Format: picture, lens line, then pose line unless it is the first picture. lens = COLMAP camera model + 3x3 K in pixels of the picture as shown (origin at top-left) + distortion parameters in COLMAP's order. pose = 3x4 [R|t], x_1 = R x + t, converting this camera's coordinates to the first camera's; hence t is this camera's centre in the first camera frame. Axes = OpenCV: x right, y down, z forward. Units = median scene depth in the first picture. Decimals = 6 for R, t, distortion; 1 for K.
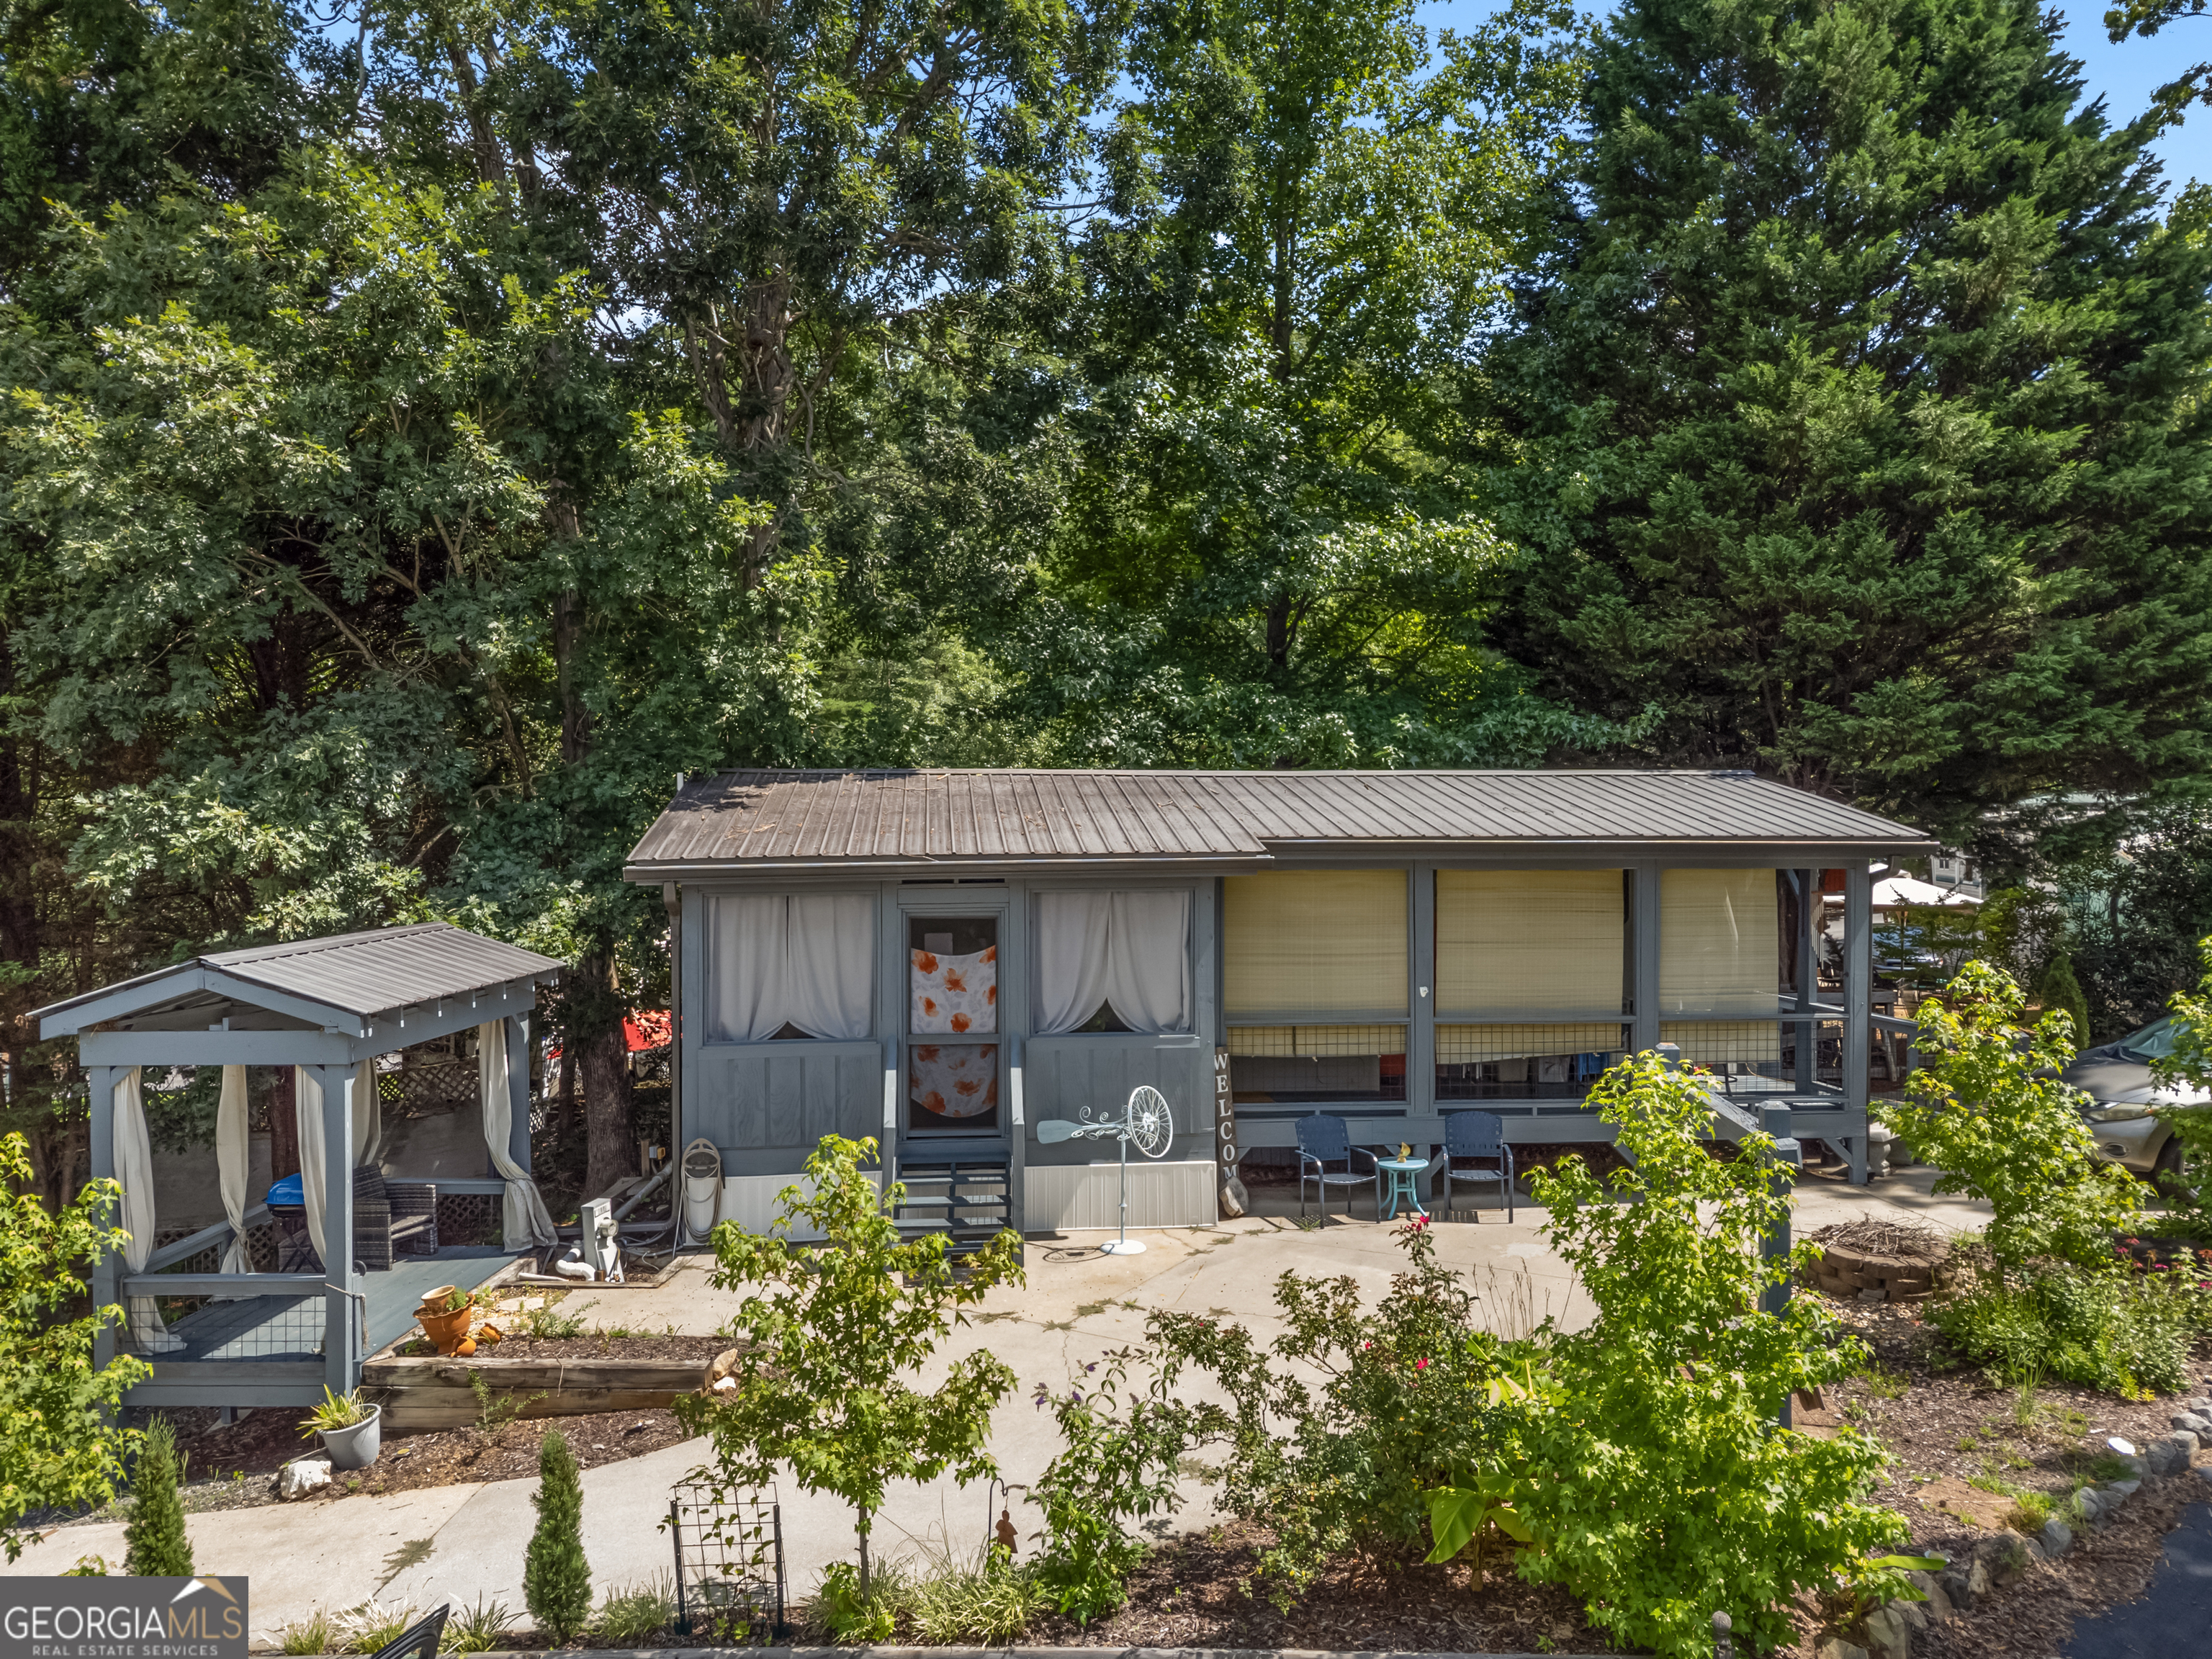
lens RADIAL K [[1666.6, 0, 1094.2], [0, 1666.6, 803.9], [0, 0, 1]] dist [0.015975, 0.003075]
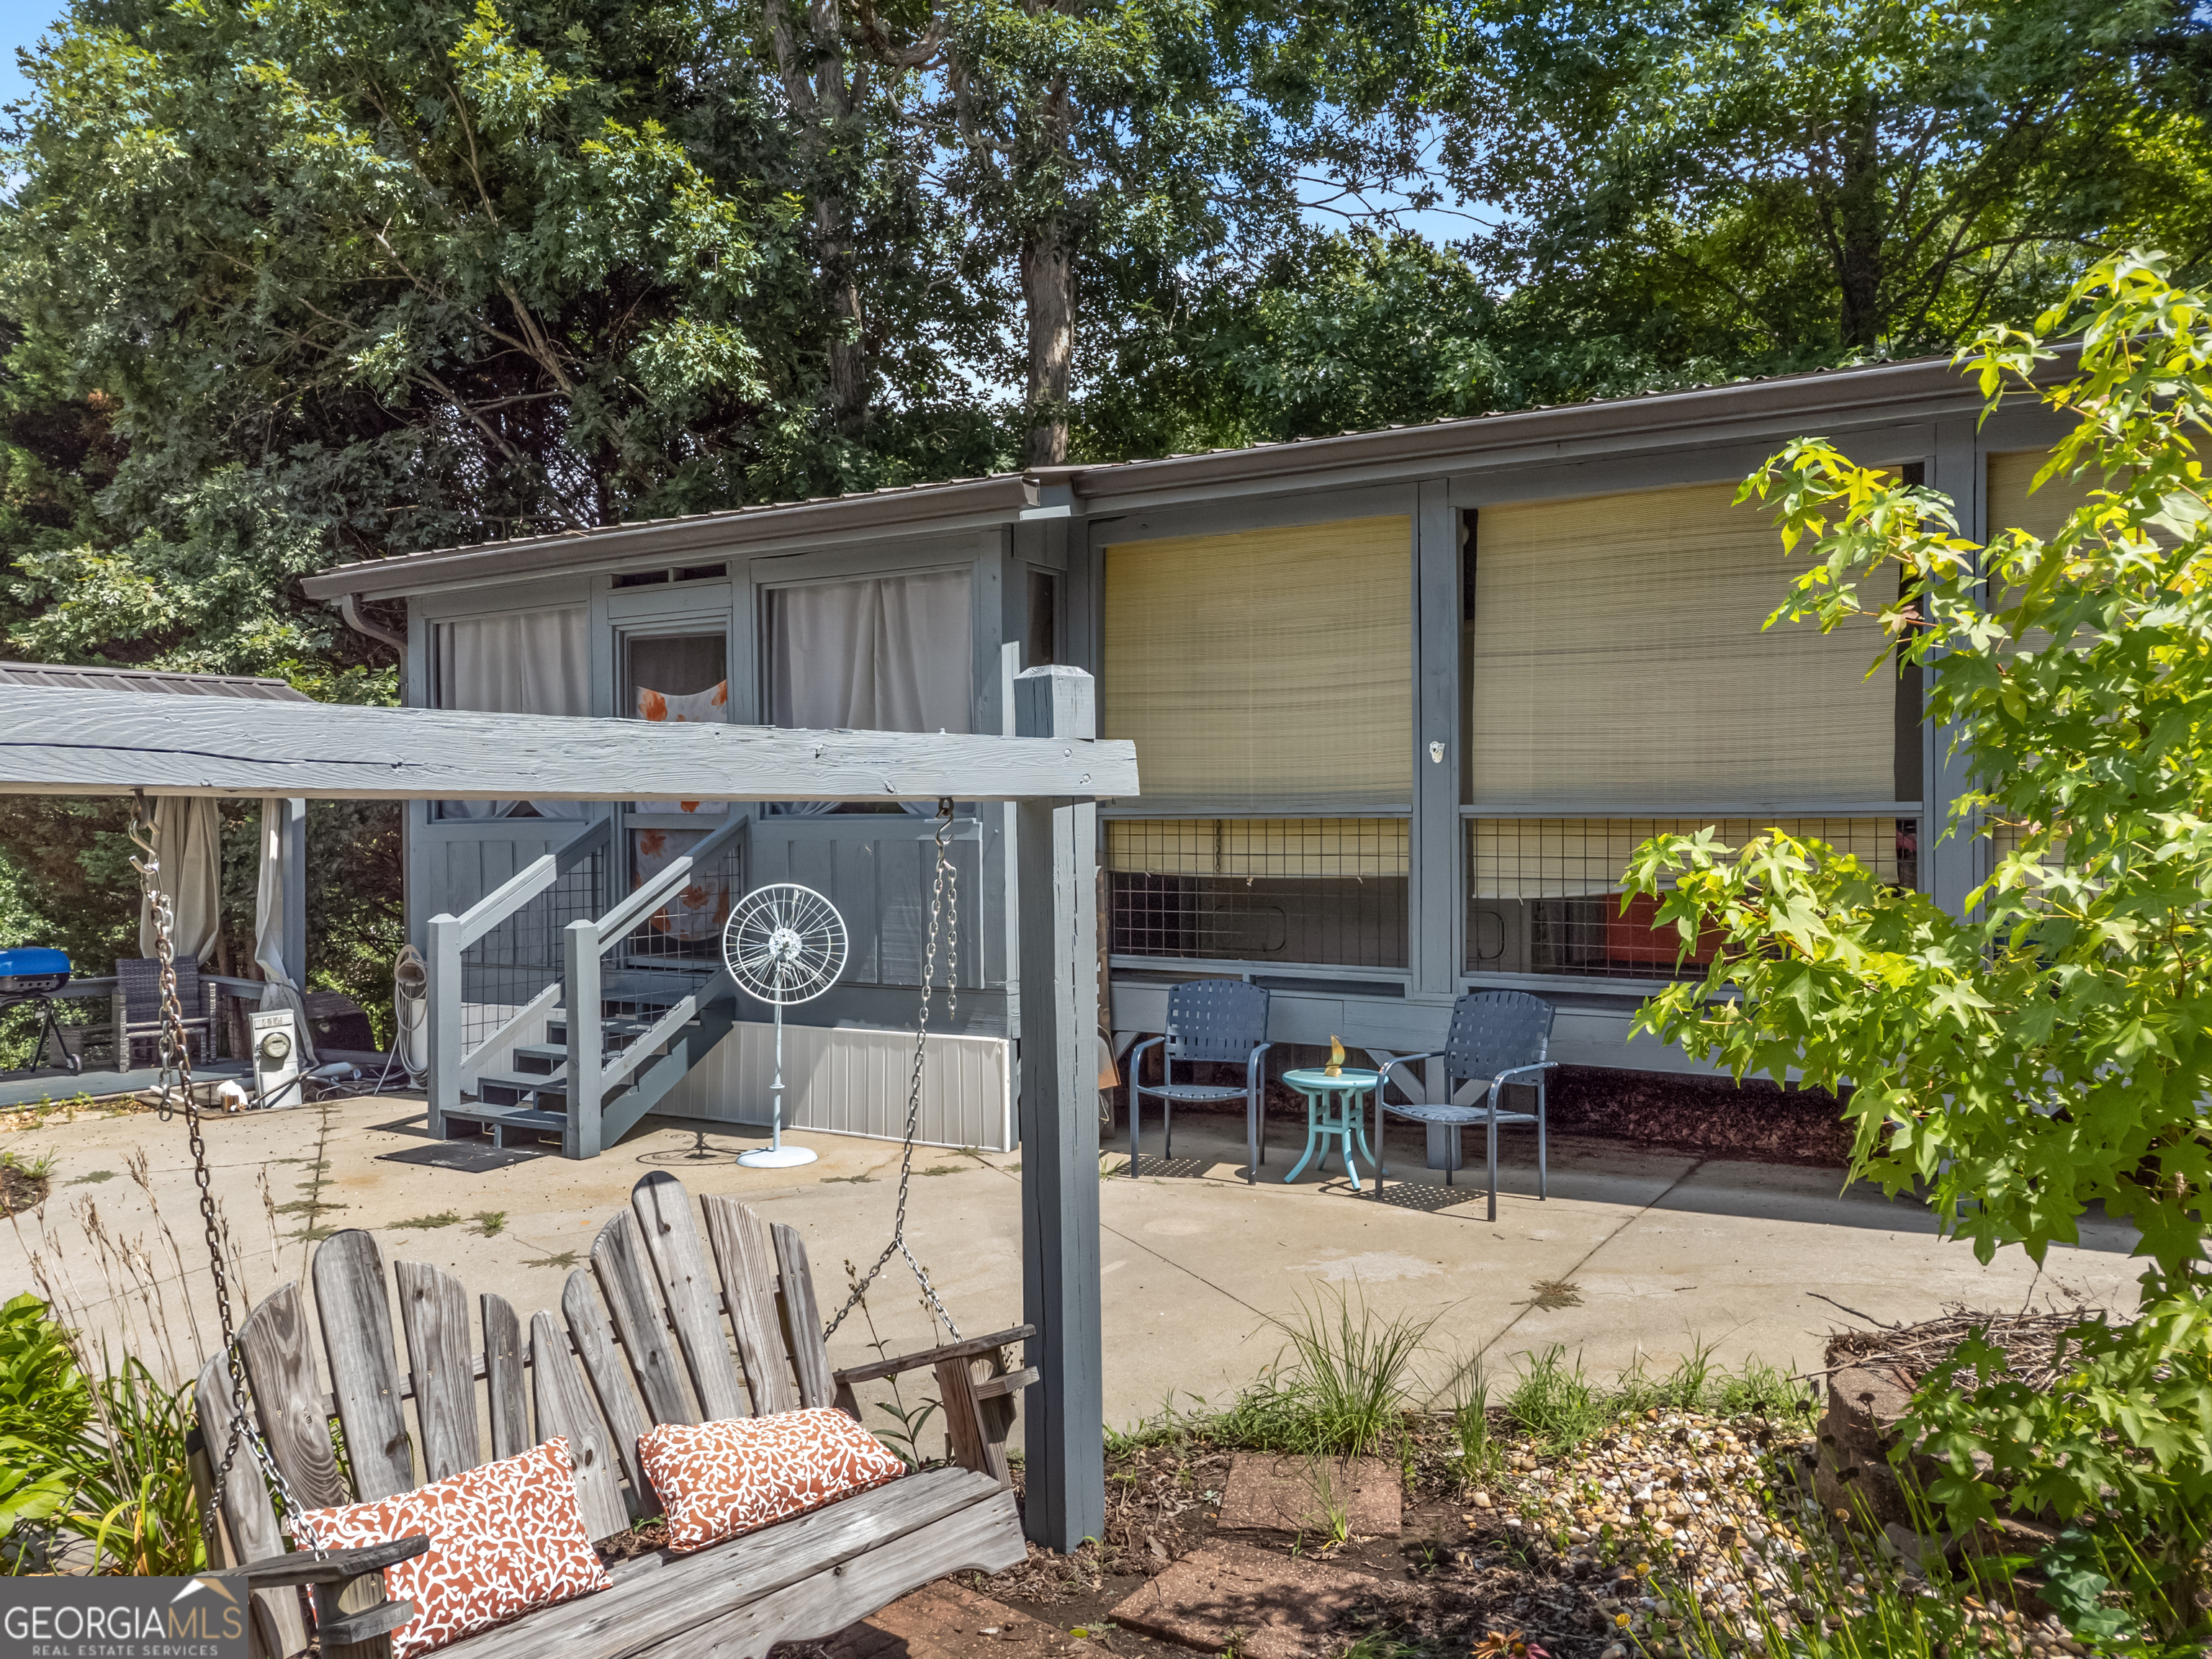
lens RADIAL K [[1656.9, 0, 1095.5], [0, 1656.9, 837.7], [0, 0, 1]] dist [0.022229, 0.001822]
pose [[0.813333, 0.007116, -0.581754, 0.408766], [0.008001, 0.999694, 0.023415, 0.125875], [0.581743, -0.023699, 0.813027, 0.530686]]
